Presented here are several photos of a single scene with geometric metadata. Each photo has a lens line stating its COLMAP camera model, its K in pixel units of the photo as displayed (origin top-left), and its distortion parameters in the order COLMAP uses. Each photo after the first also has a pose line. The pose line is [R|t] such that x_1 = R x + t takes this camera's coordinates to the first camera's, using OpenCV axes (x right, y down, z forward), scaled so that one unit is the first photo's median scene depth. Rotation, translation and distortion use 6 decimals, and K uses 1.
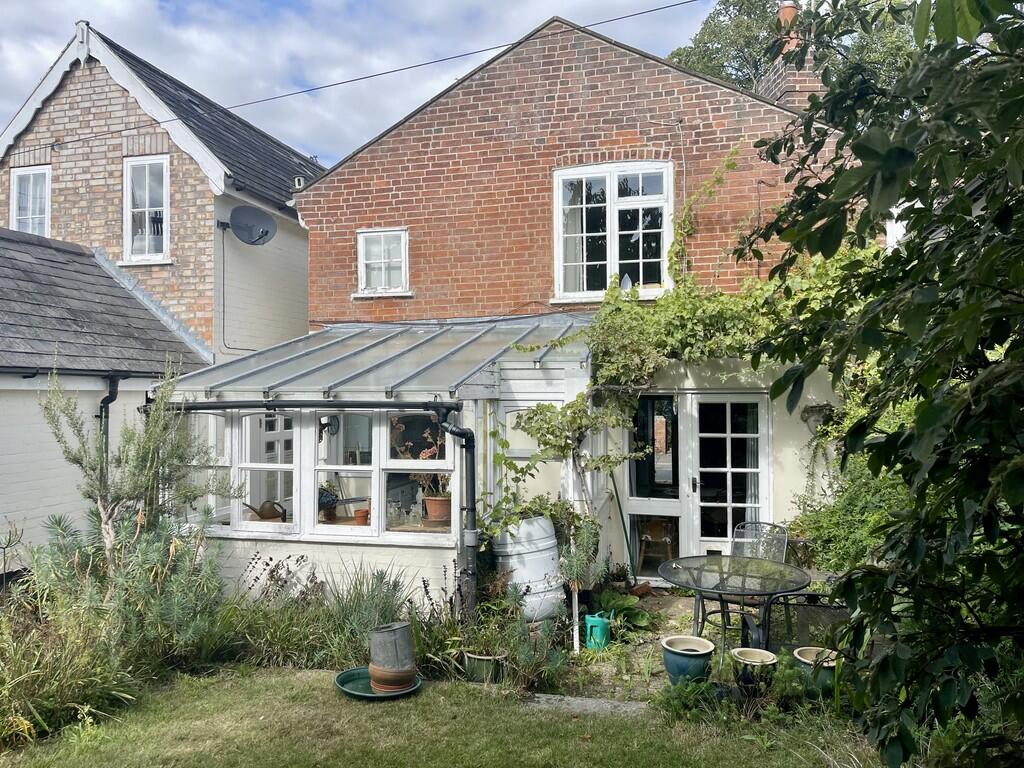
lens RADIAL K [[762.9, 0, 511.2], [0, 762.9, 384.7], [0, 0, 1]] dist [0.009681, -0.001317]
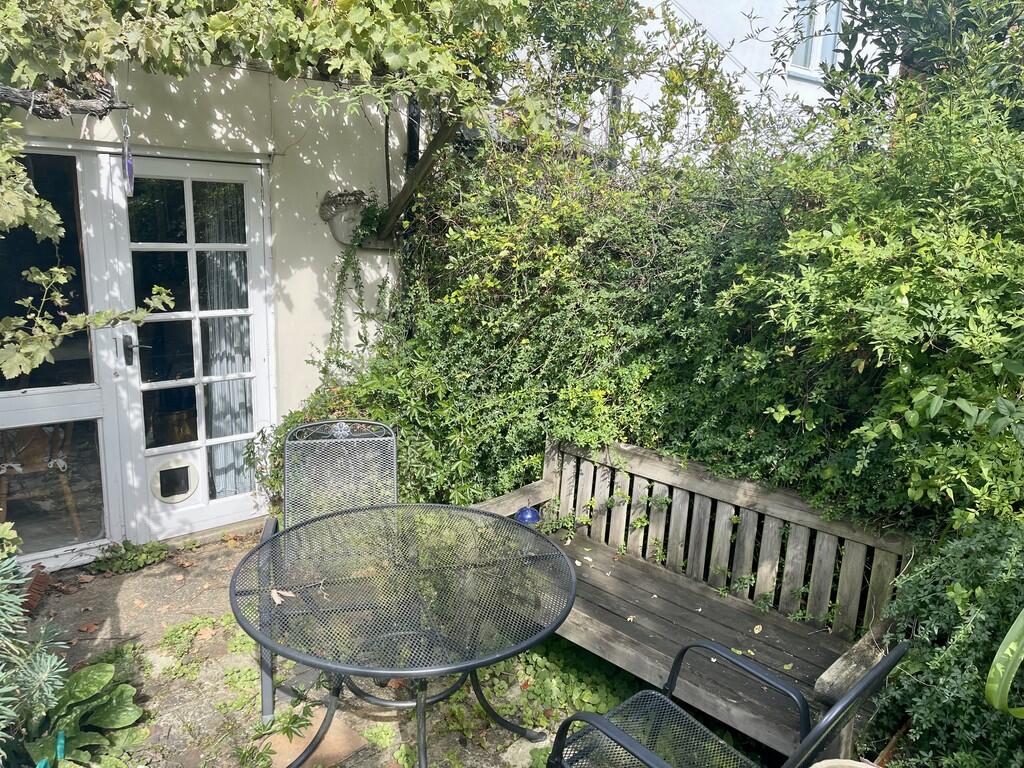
lens RADIAL K [[762.9, 0, 509.8], [0, 762.9, 384.5], [0, 0, 1]] dist [0.009681, -0.001317]
pose [[0.598737, -0.153071, 0.786182, -0.001033], [-0.049056, 0.972717, 0.226750, 0.029750], [-0.799442, -0.174330, 0.574893, 0.523795]]
